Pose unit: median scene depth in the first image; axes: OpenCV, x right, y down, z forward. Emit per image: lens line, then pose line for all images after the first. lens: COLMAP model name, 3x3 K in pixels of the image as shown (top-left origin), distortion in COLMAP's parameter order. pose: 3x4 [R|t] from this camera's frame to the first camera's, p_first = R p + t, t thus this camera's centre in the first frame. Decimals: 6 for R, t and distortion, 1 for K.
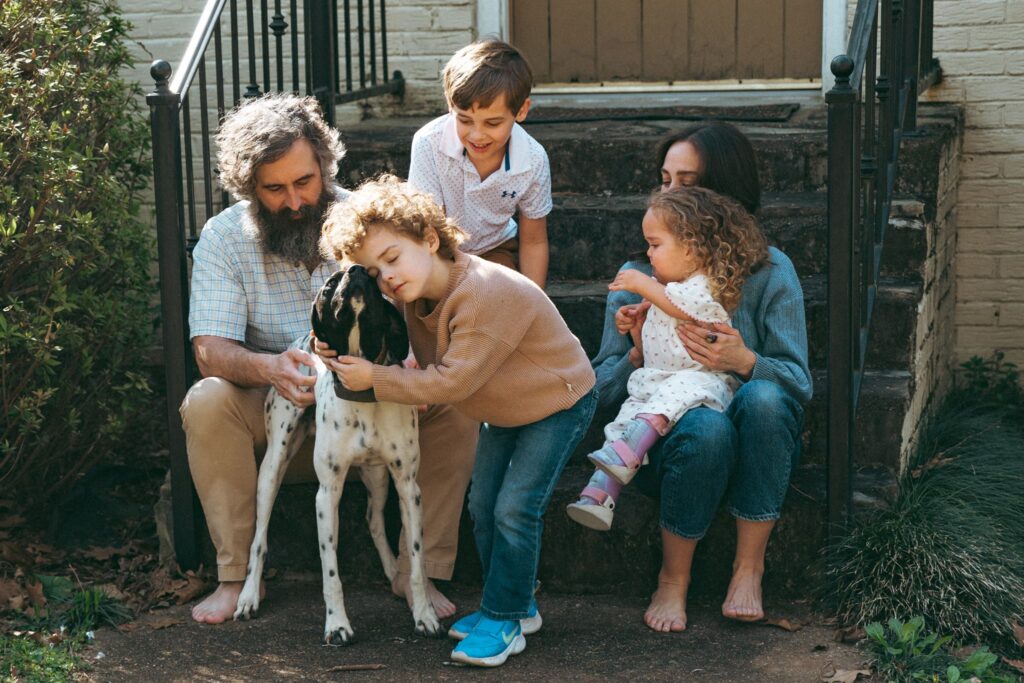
lens RADIAL K [[2098.8, 0, 512.0], [0, 2098.8, 341.5], [0, 0, 1]] dist [-0.007528, -0.137872]
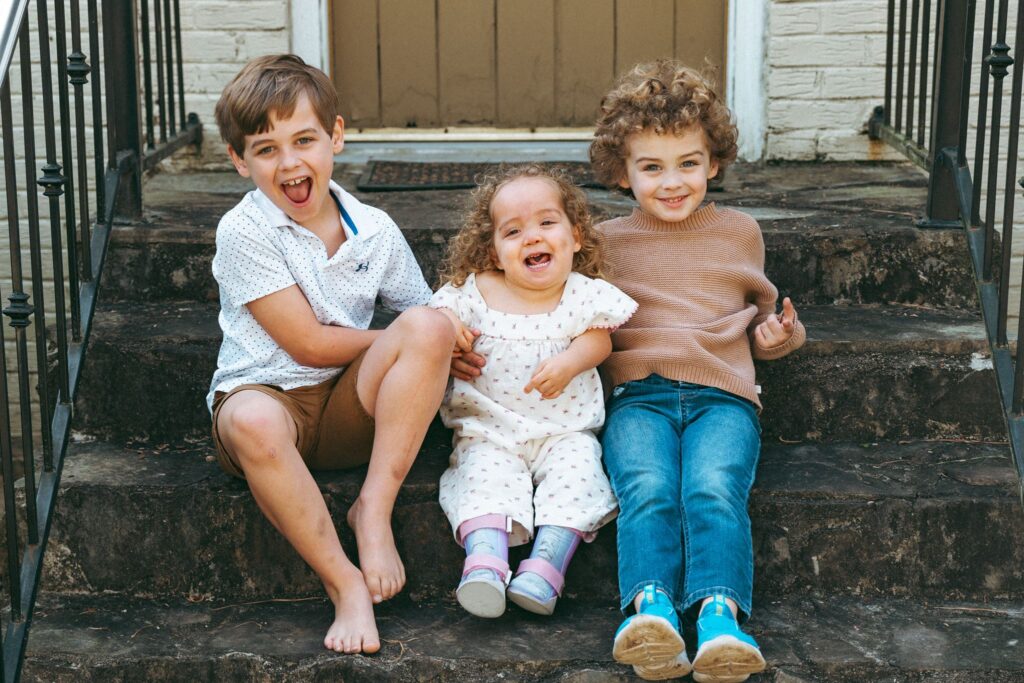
lens RADIAL K [[2098.8, 0, 512.0], [0, 2098.8, 341.5], [0, 0, 1]] dist [-0.007528, -0.137872]
pose [[0.990382, -0.006333, 0.138218, -0.081114], [0.006948, 0.999968, -0.003971, -0.071134], [-0.138189, 0.004893, 0.990394, 0.373437]]
